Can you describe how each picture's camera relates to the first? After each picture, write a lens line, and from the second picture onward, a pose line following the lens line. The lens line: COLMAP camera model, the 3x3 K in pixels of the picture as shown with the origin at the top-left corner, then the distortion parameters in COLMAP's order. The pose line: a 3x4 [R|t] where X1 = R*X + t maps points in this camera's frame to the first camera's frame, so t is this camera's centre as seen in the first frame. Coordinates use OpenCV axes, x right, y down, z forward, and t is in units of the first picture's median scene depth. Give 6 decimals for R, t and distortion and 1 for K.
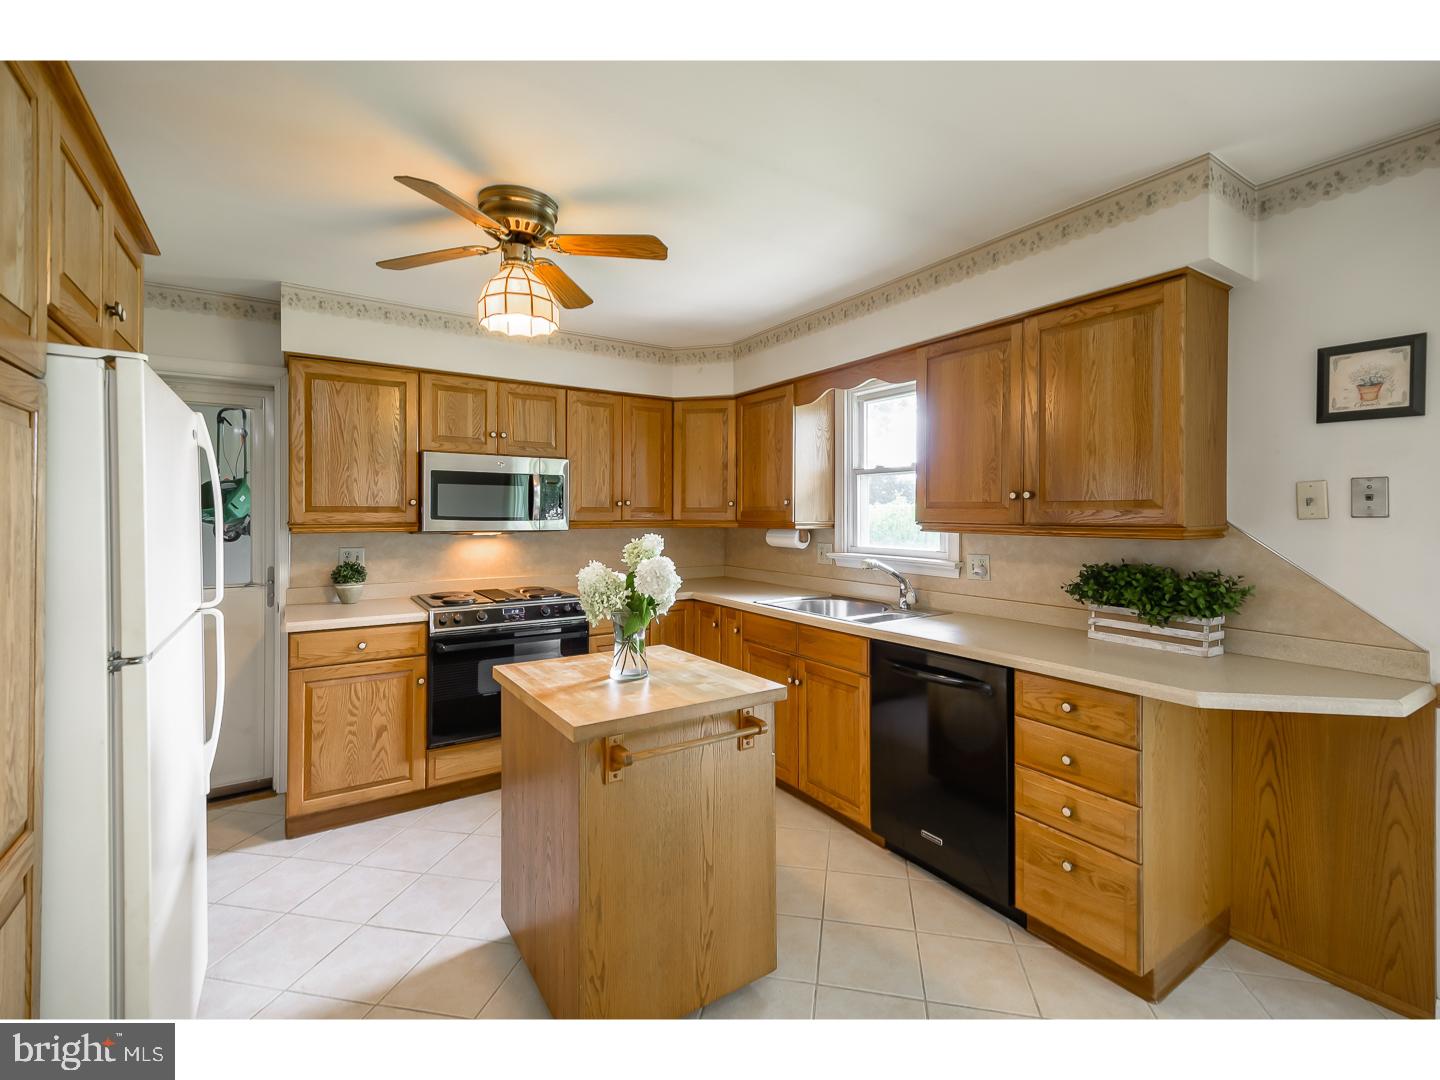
lens RADIAL K [[639.4, 0, 733.0], [0, 639.4, 521.3], [0, 0, 1]] dist [0.015796, -0.002422]
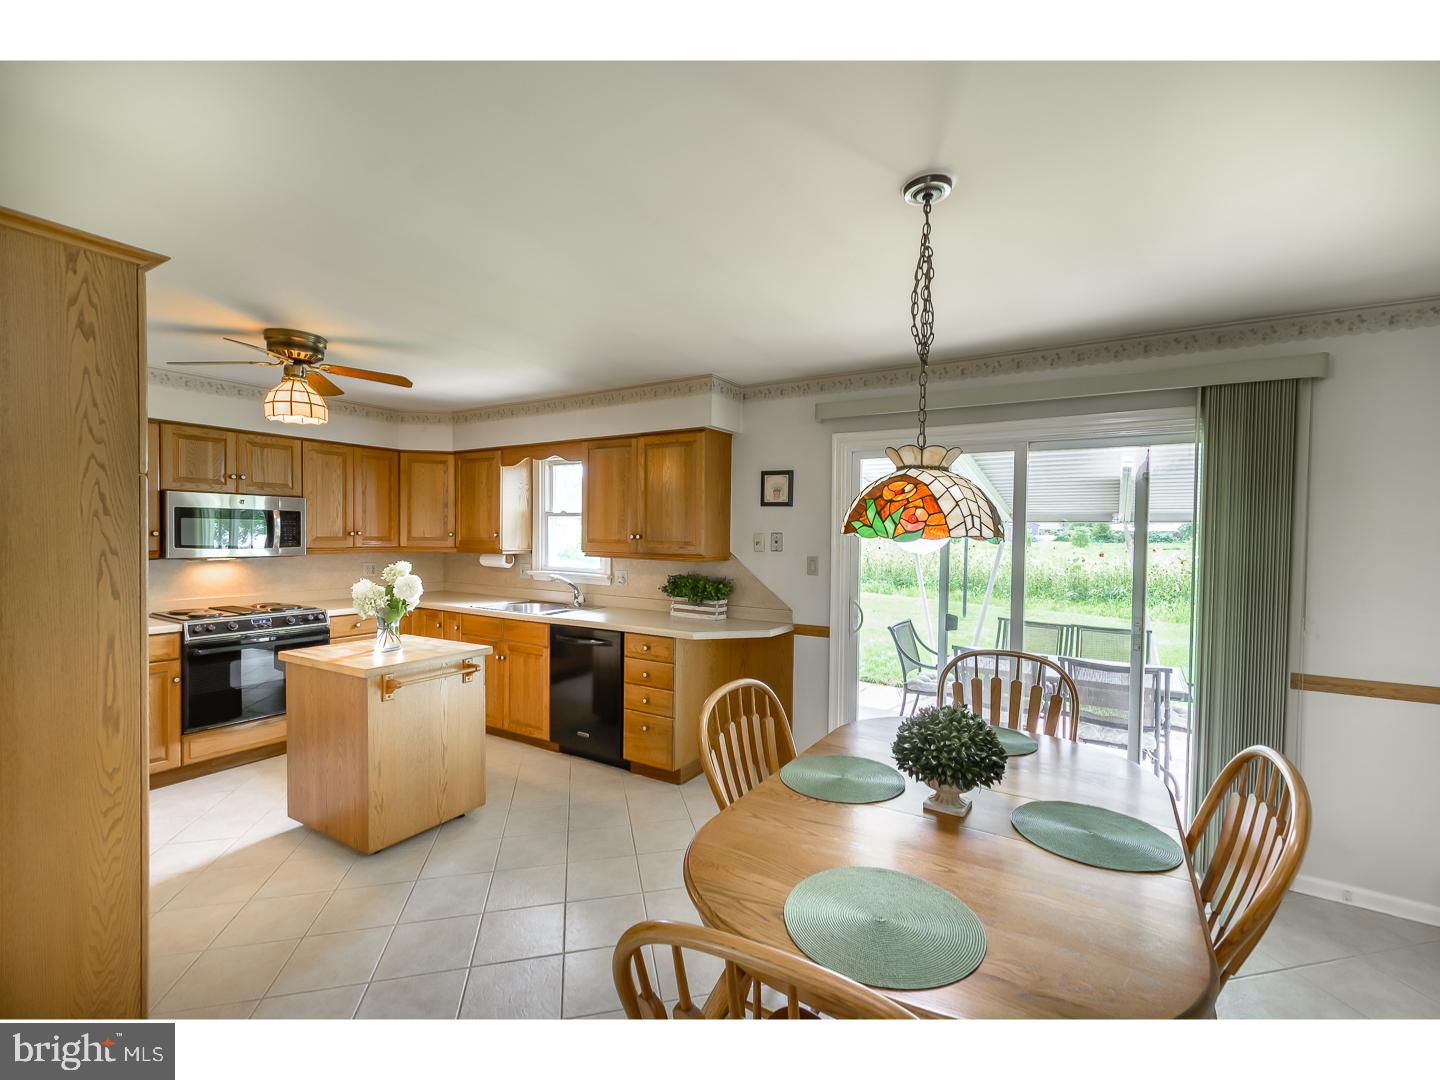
lens RADIAL K [[639.4, 0, 739.1], [0, 639.4, 551.8], [0, 0, 1]] dist [0.015796, -0.002422]
pose [[0.906869, -0.002991, 0.421402, -0.031653], [-0.006718, 0.999745, 0.021552, -0.035589], [-0.421359, -0.022376, 0.906618, -0.653030]]
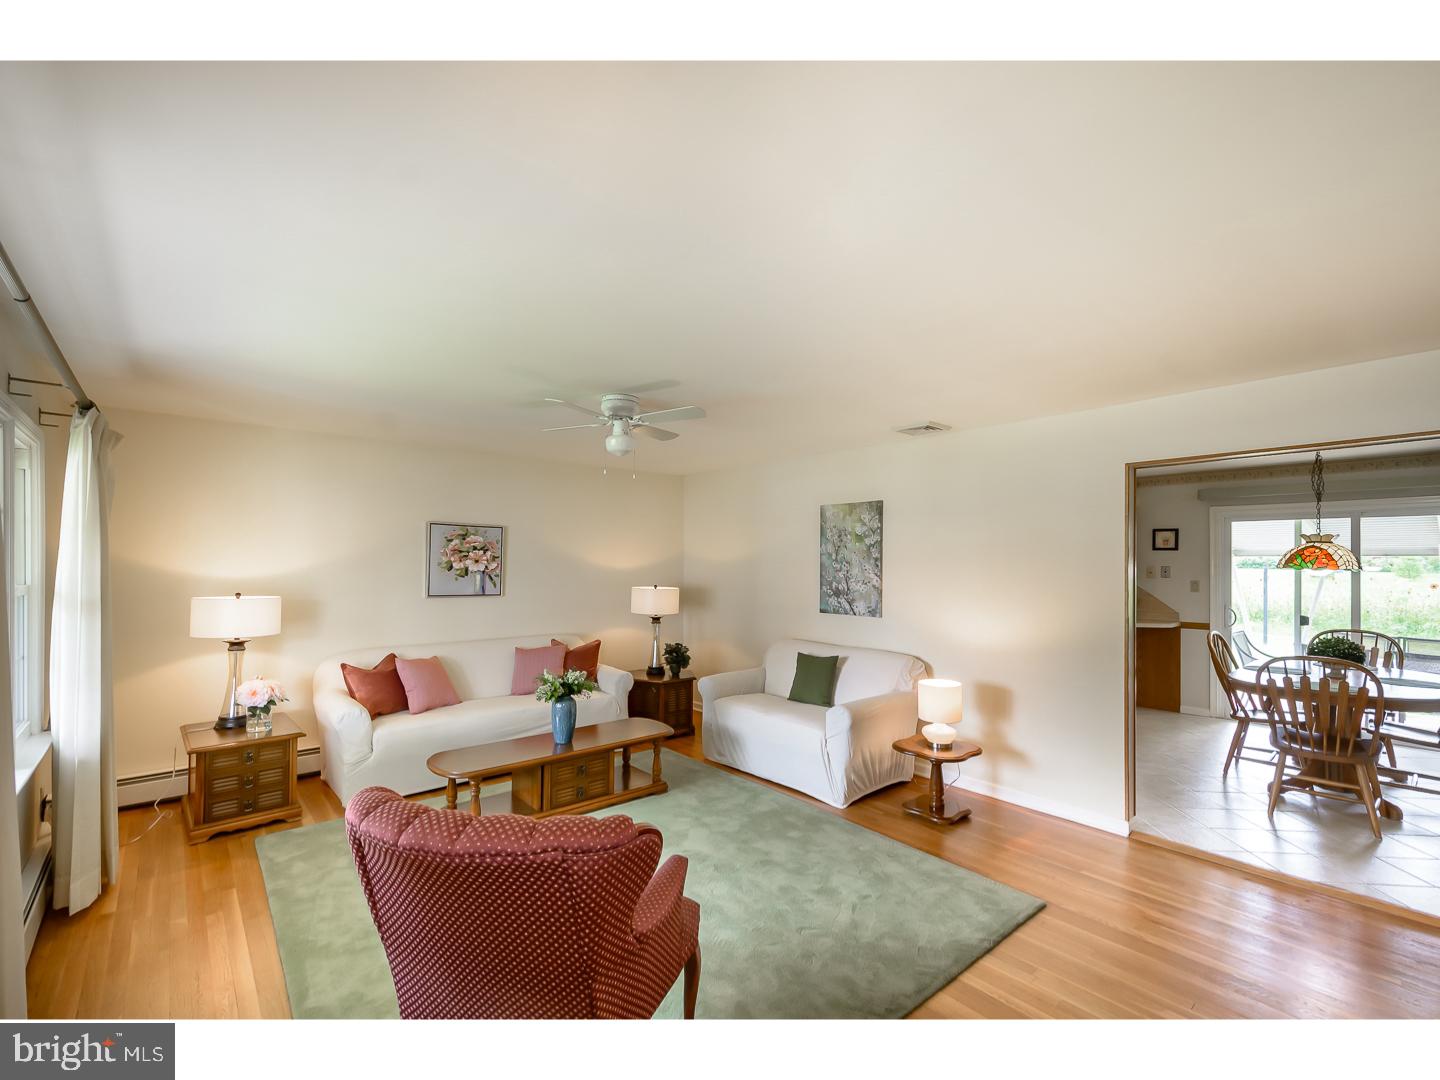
lens RADIAL K [[639.4, 0, 737.7], [0, 639.4, 558.8], [0, 0, 1]] dist [0.015796, -0.002422]
pose [[0.992696, 0.009433, 0.120275, -1.307867], [-0.007716, 0.999862, -0.014729, -0.028015], [-0.120397, 0.013693, 0.992631, -1.636232]]
